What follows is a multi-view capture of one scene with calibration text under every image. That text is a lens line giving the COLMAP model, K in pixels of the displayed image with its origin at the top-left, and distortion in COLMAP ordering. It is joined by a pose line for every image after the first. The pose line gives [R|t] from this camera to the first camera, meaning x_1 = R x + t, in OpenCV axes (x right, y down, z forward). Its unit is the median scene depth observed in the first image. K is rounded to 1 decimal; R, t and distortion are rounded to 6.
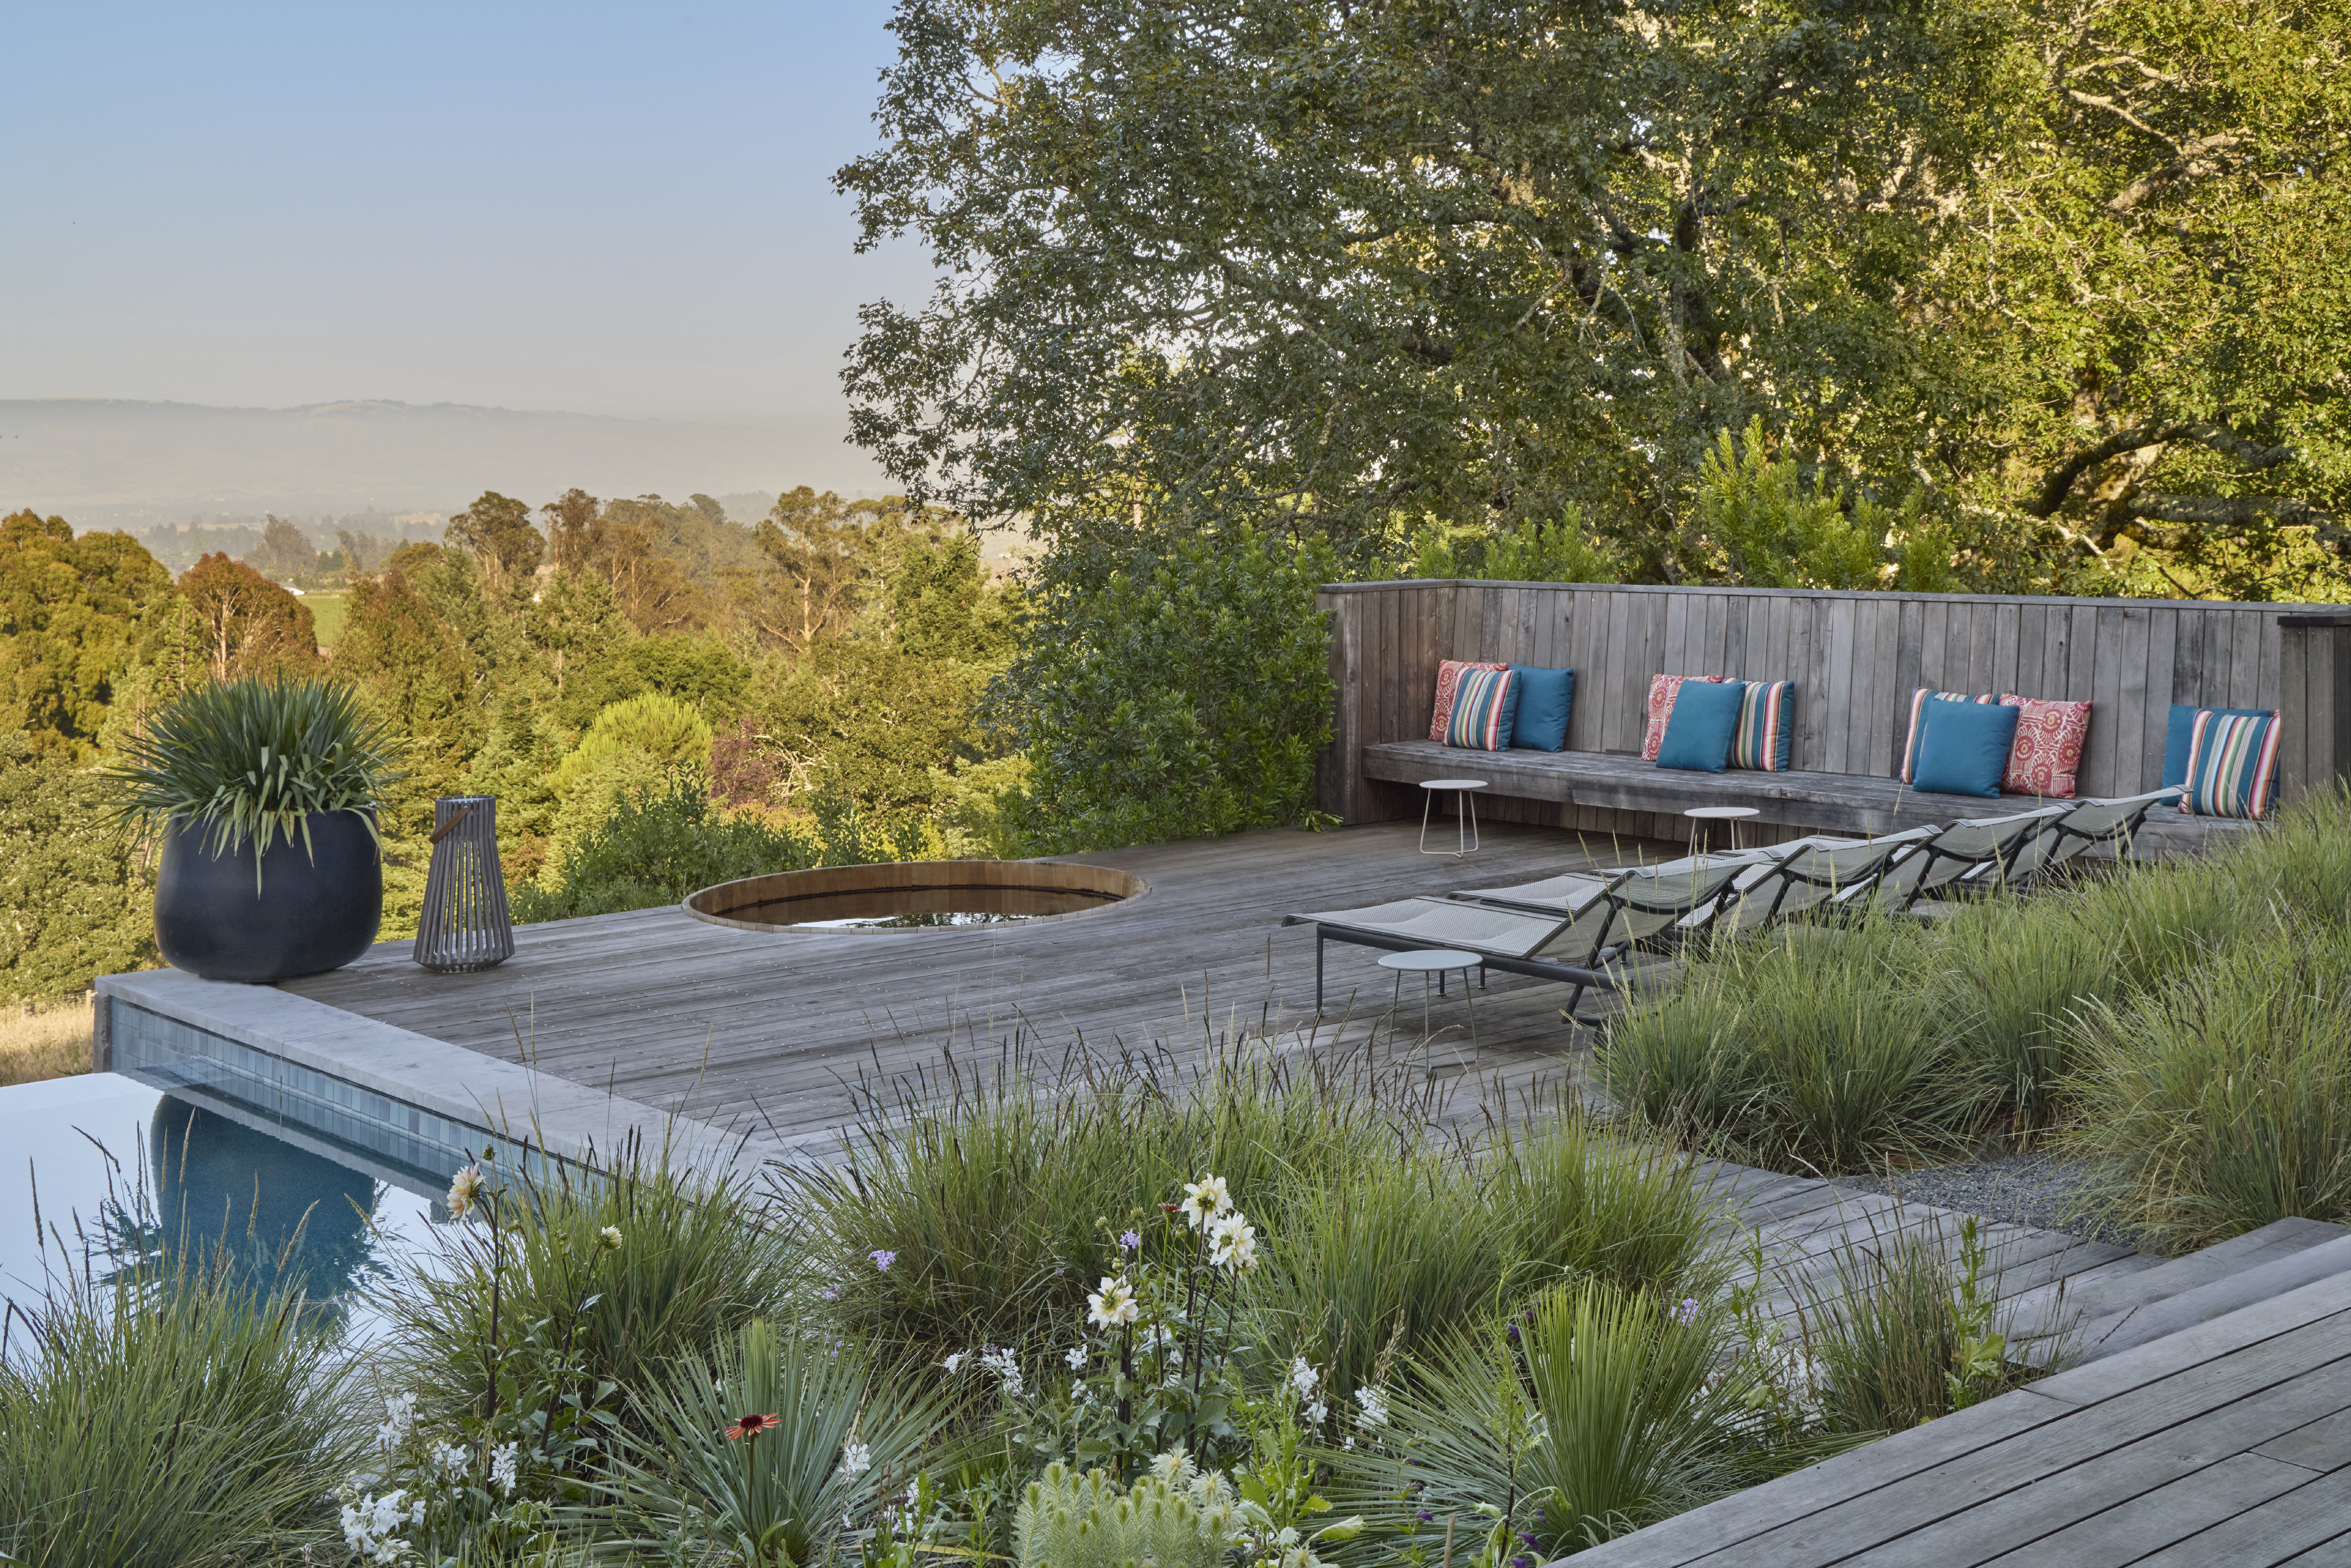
lens RADIAL K [[2909.7, 0, 1175.5], [0, 2909.7, 784.0], [0, 0, 1]] dist [-0.002995, 0.005882]
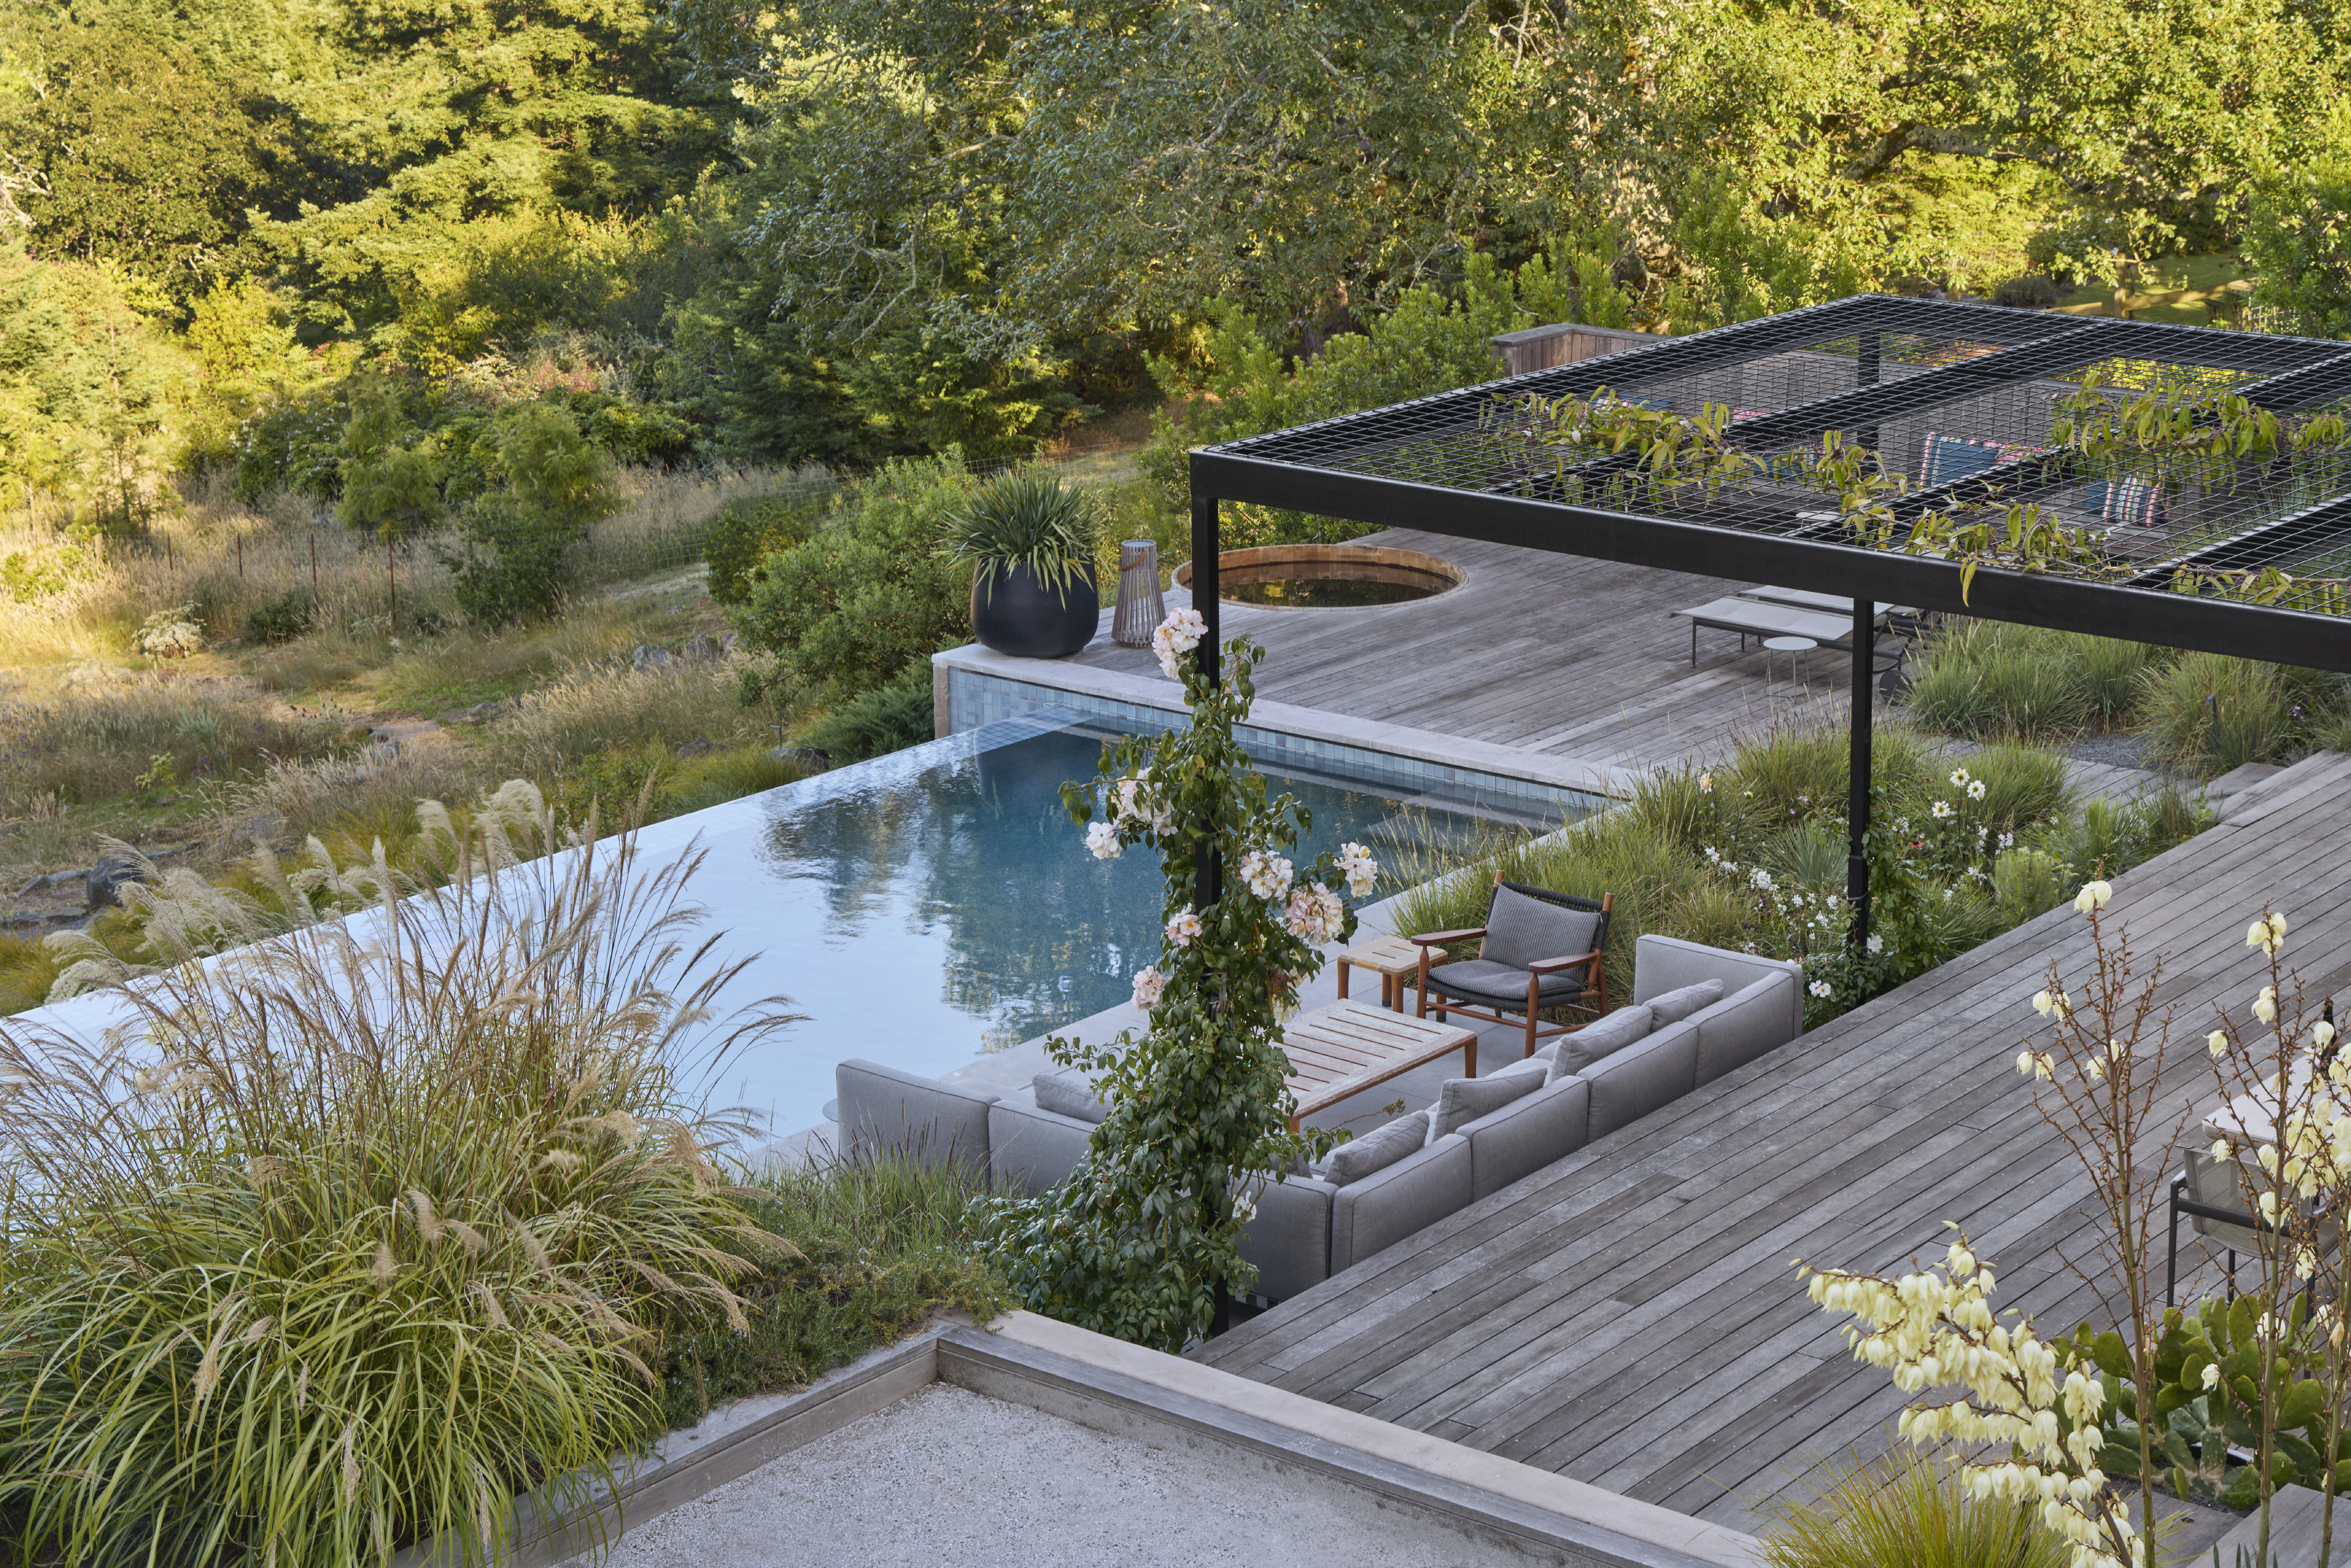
lens RADIAL K [[4120.8, 0, 1175.5], [0, 4120.8, 784.0], [0, 0, 1]] dist [0.155012, -0.029537]
pose [[0.974564, -0.034523, 0.221433, -0.512585], [-0.000539, 0.987700, 0.156361, -0.154127], [-0.224107, -0.152503, 0.962558, -0.878139]]
